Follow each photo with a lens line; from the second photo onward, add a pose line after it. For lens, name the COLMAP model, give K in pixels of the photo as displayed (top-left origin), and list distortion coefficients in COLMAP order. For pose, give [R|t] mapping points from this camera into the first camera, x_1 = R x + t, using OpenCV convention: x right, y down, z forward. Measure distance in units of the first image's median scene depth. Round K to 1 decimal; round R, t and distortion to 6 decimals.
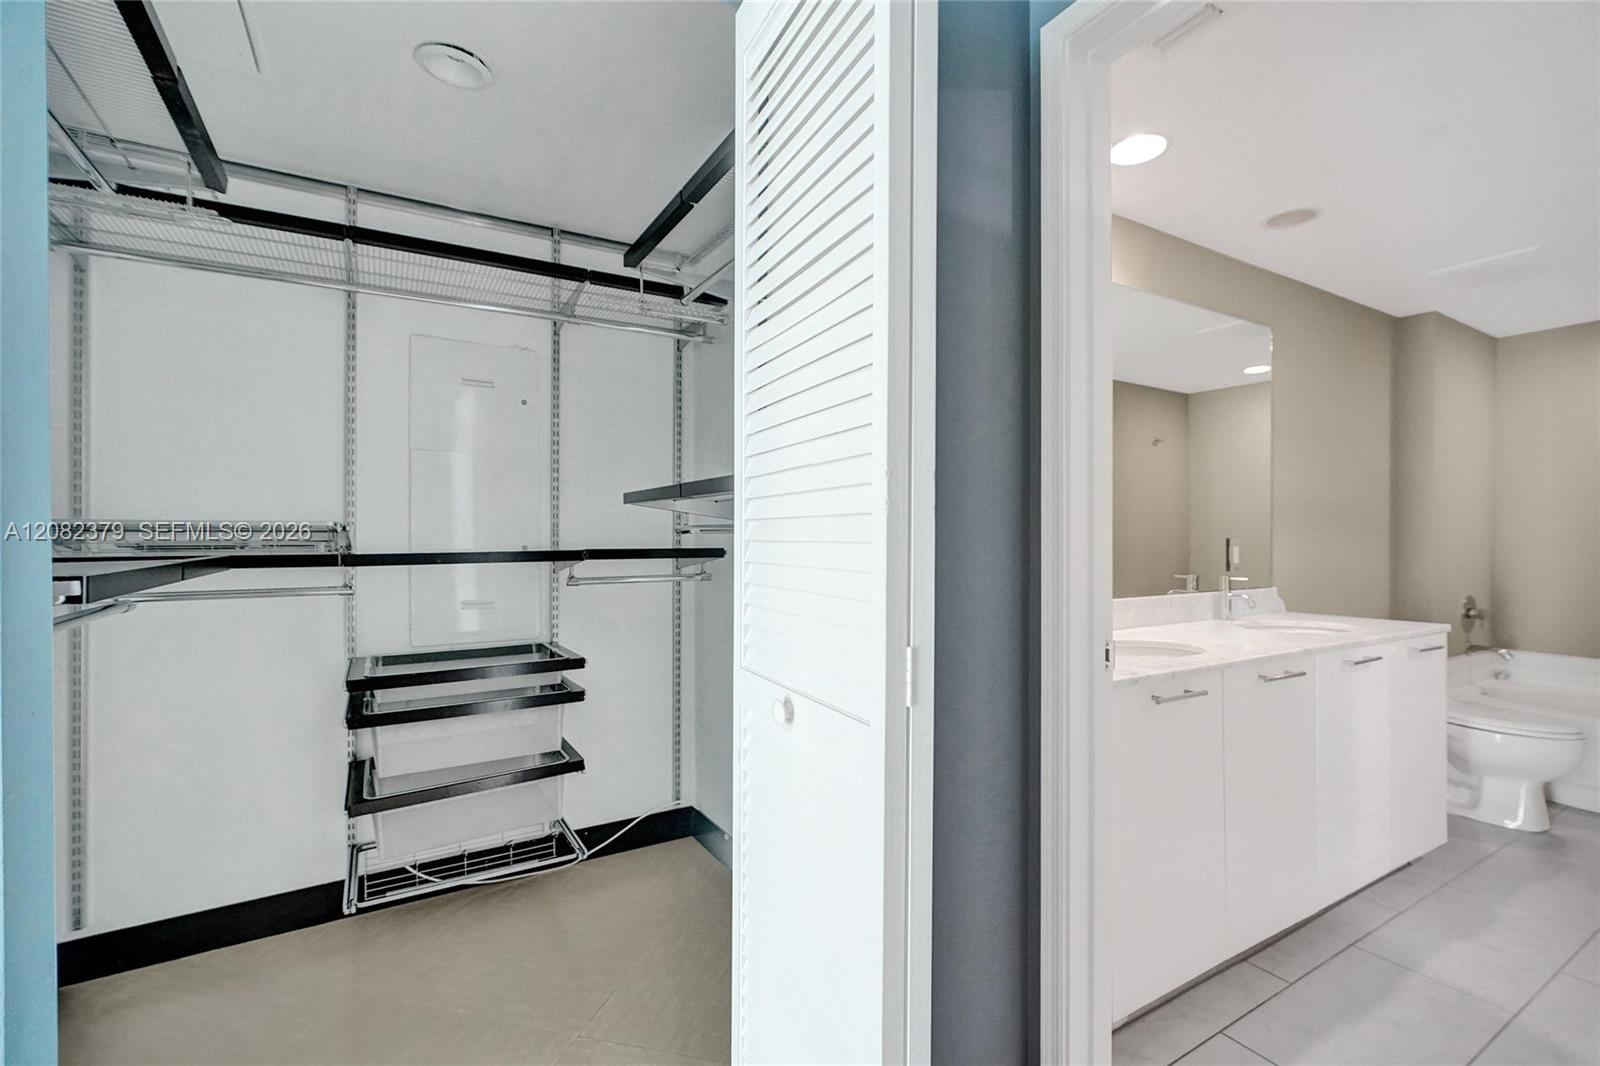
lens RADIAL K [[740.6, 0, 800.0], [0, 740.6, 533.0], [0, 0, 1]] dist [-0.002758, 0.000426]
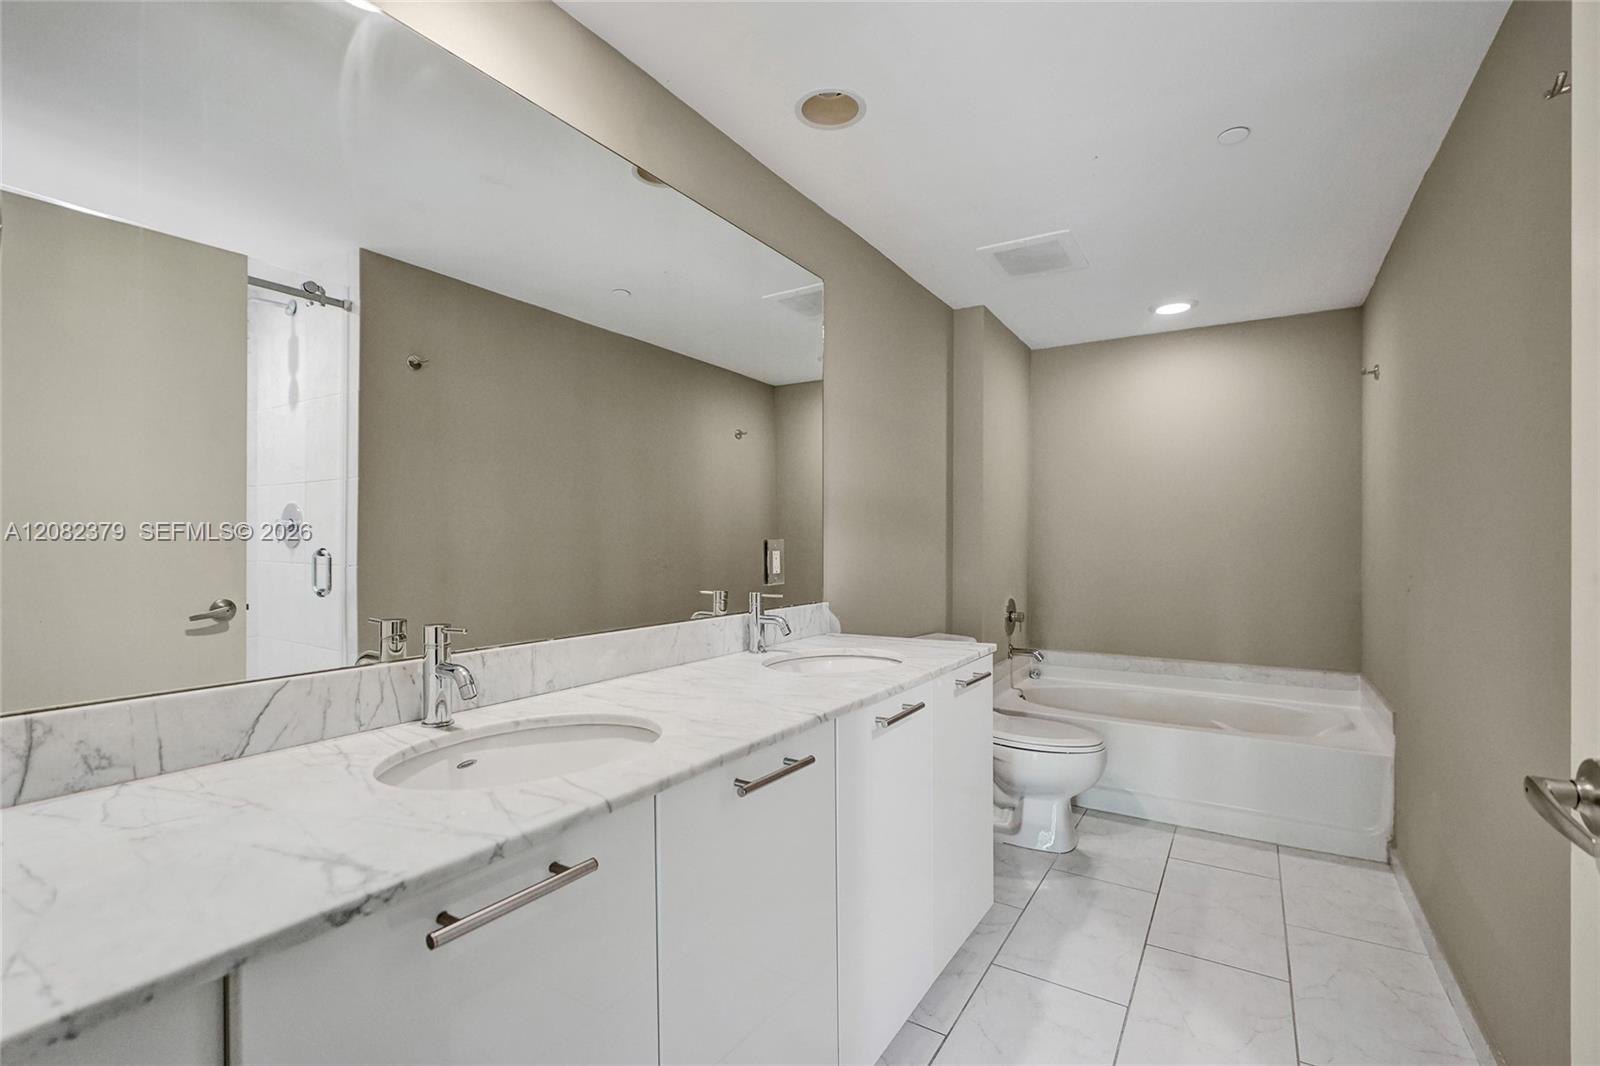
lens RADIAL K [[715.6, 0, 792.5], [0, 715.6, 534.3], [0, 0, 1]] dist [-0.001634, 0.000940]
pose [[0.902521, 0.005185, 0.430614, 0.271724], [-0.003160, 0.999980, -0.005419, 0.004445], [-0.430634, 0.003530, 0.902520, 0.311177]]
